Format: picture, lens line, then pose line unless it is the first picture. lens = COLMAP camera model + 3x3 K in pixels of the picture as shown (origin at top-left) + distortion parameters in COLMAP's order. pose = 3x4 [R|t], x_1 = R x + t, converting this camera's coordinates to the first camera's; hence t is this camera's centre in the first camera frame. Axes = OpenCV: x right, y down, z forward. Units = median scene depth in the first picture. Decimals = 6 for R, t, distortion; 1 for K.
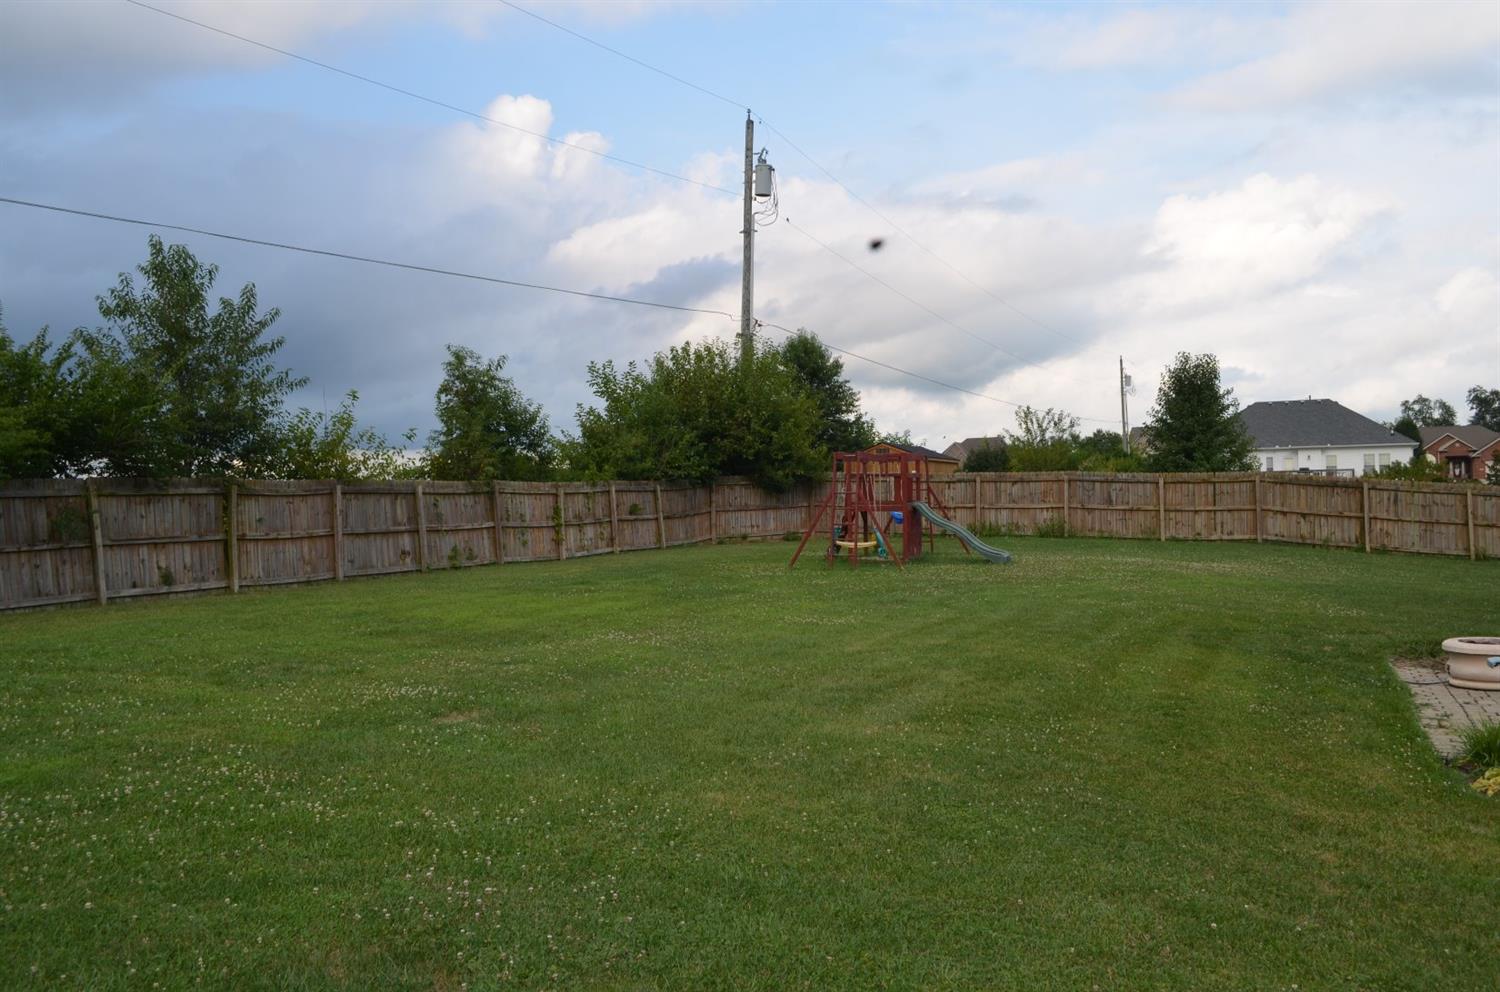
lens RADIAL K [[1331.0, 0, 750.0], [0, 1331.0, 497.3], [0, 0, 1]] dist [-0.022724, -0.007052]
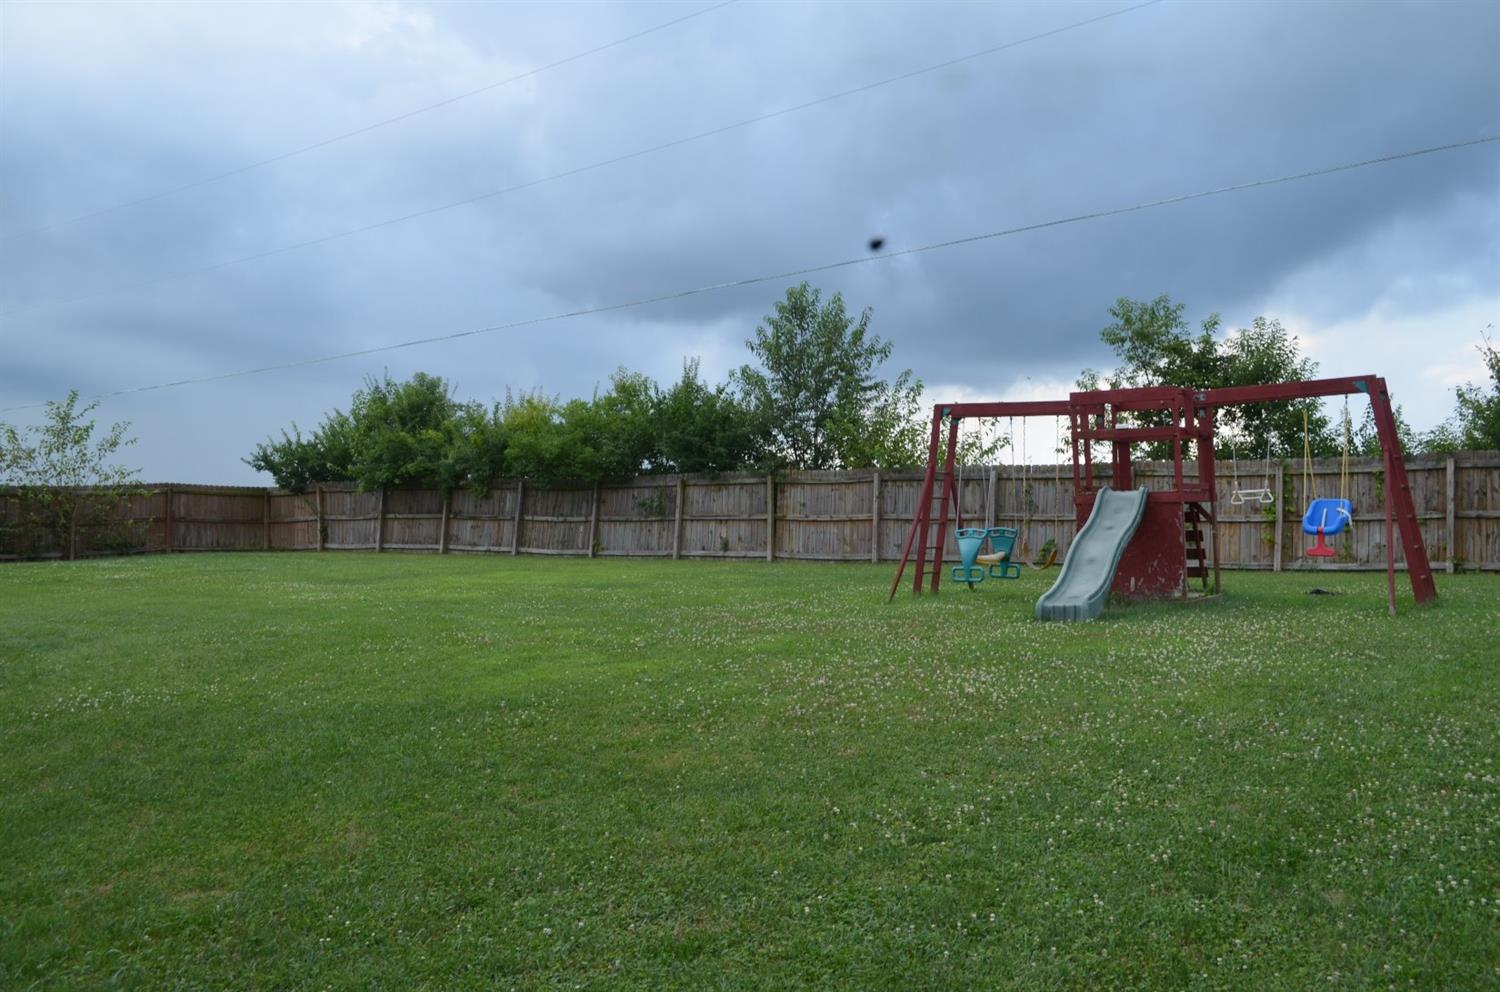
lens RADIAL K [[1331.0, 0, 750.0], [0, 1331.0, 497.8], [0, 0, 1]] dist [-0.022724, -0.007052]
pose [[-0.178768, 0.025995, -0.983548, 0.870860], [0.017361, 0.999579, 0.023263, -0.018564], [0.983738, -0.012916, -0.179144, 1.239830]]
